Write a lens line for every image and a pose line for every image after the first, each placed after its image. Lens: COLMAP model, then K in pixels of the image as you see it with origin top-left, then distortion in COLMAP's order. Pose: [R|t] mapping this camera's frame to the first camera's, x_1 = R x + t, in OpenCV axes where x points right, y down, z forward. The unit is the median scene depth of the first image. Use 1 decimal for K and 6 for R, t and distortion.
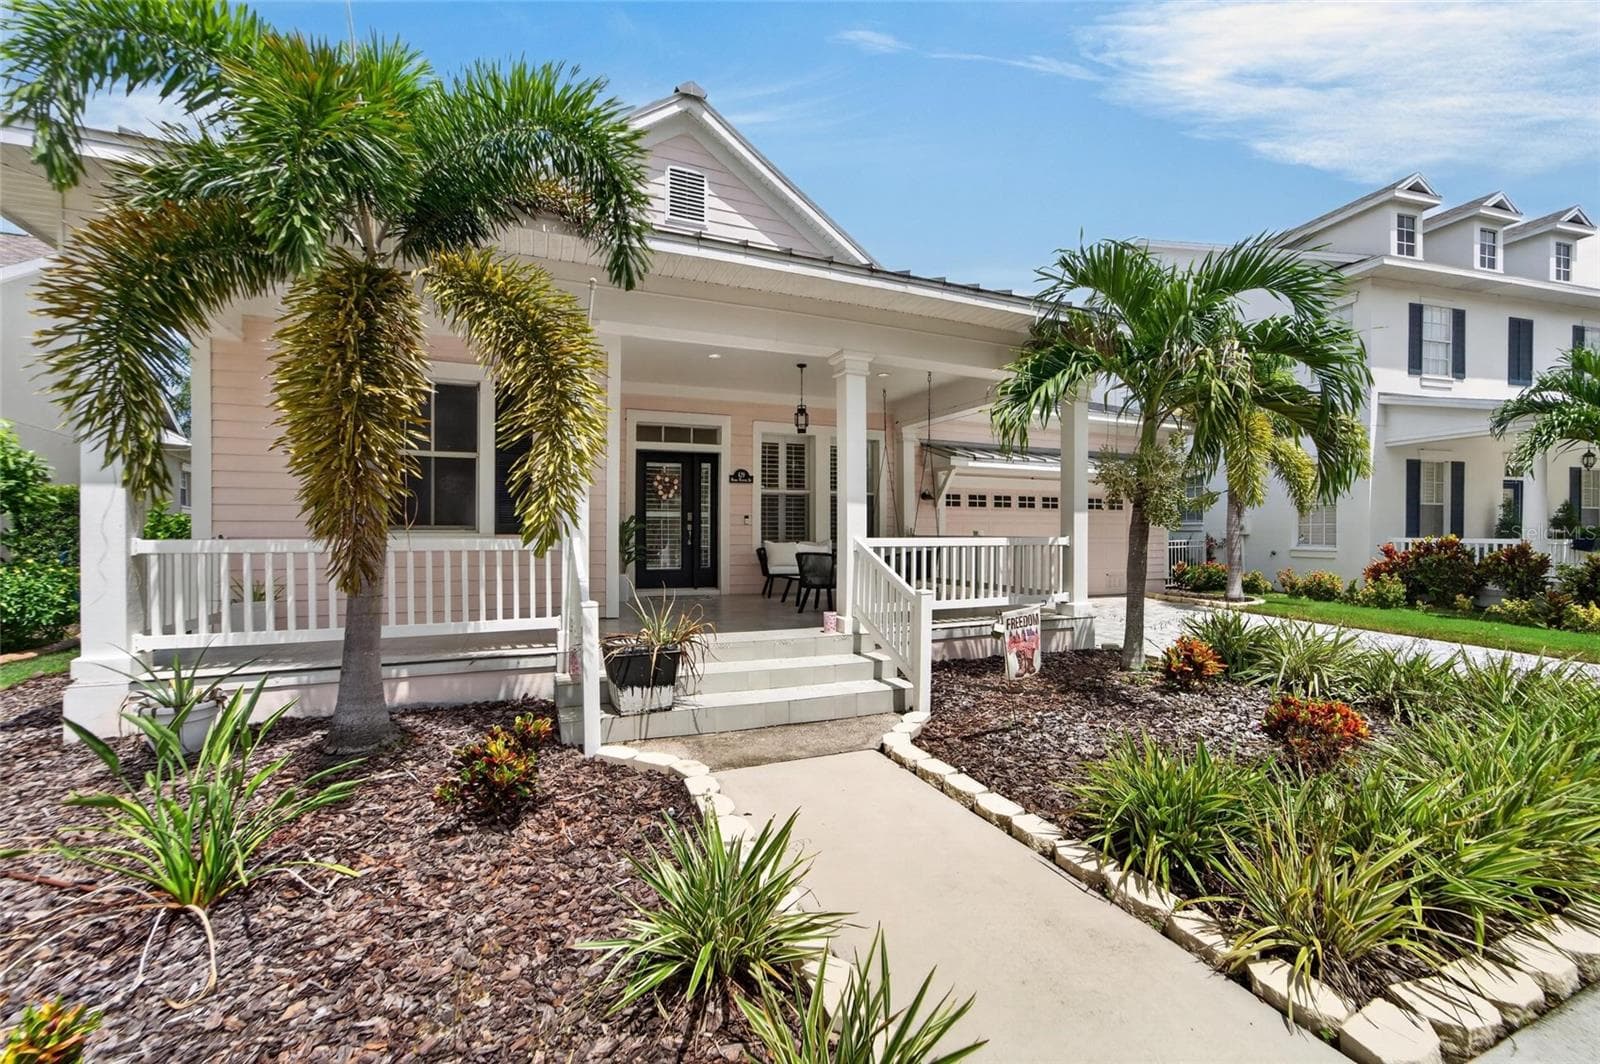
lens RADIAL K [[637.7, 0, 792.3], [0, 637.7, 529.5], [0, 0, 1]] dist [-0.006809, 0.002894]
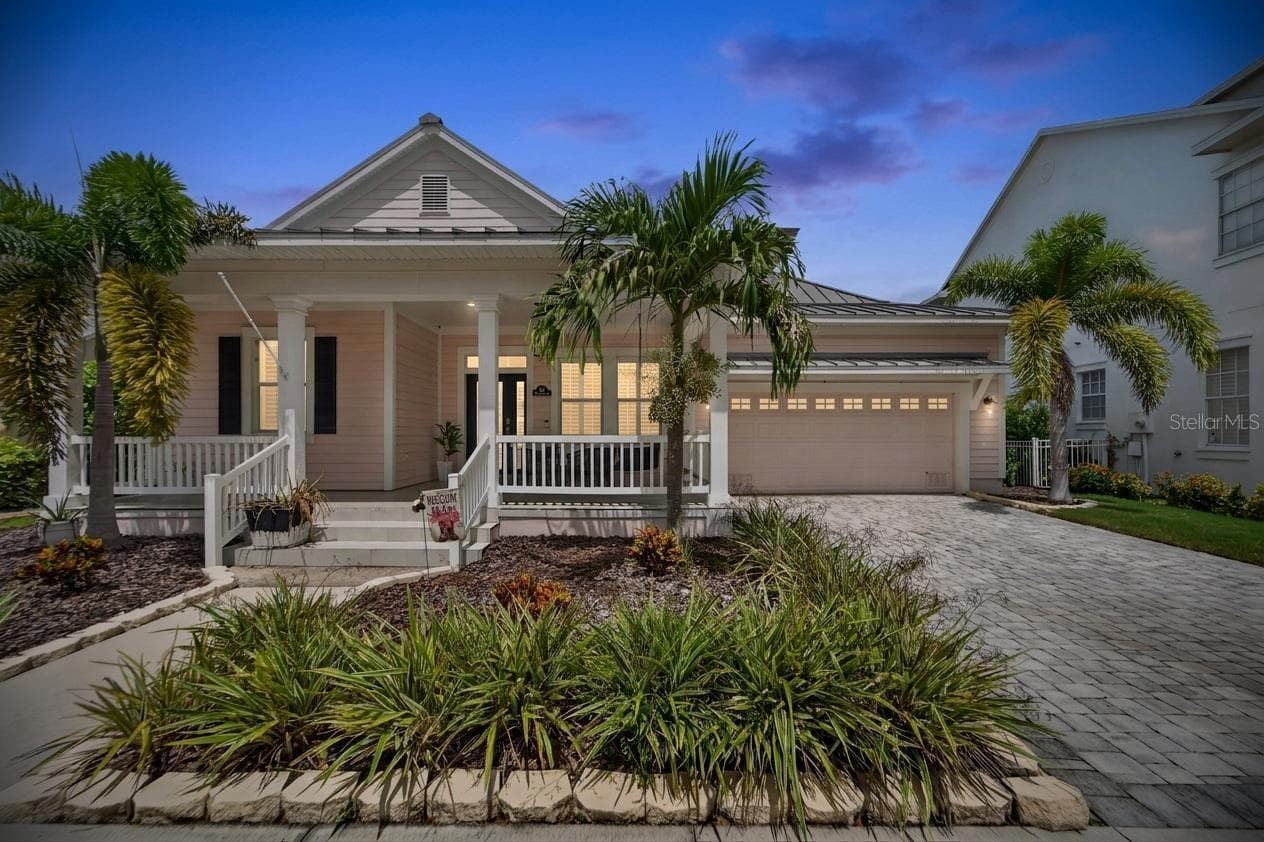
lens RADIAL K [[503.8, 0, 633.1], [0, 503.8, 430.2], [0, 0, 1]] dist [-0.006809, 0.002894]
pose [[0.924381, -0.006728, -0.381412, 0.778701], [0.005578, 0.999976, -0.004120, 0.007966], [0.381431, 0.001681, 0.924396, 0.163953]]
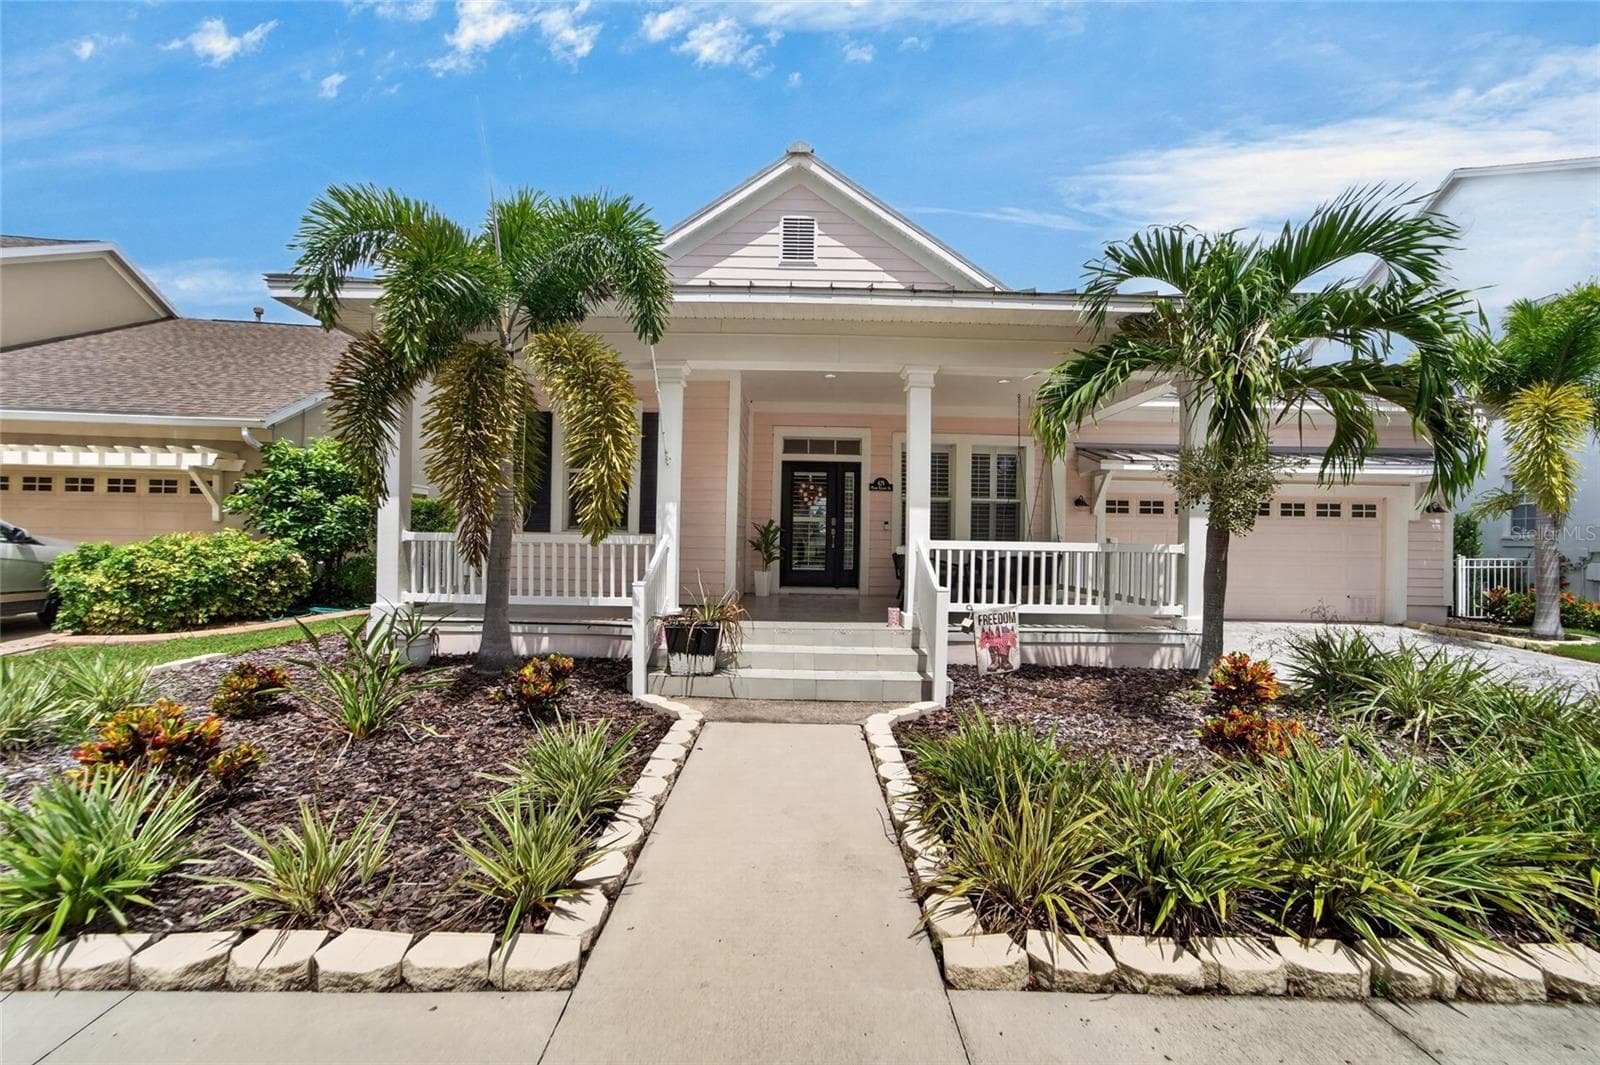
lens RADIAL K [[637.7, 0, 784.3], [0, 637.7, 529.3], [0, 0, 1]] dist [-0.006809, 0.002894]
pose [[0.923997, 0.009089, -0.382291, 0.297084], [-0.014829, 0.999817, -0.012072, 0.010965], [0.382111, 0.016824, 0.923963, -0.064697]]
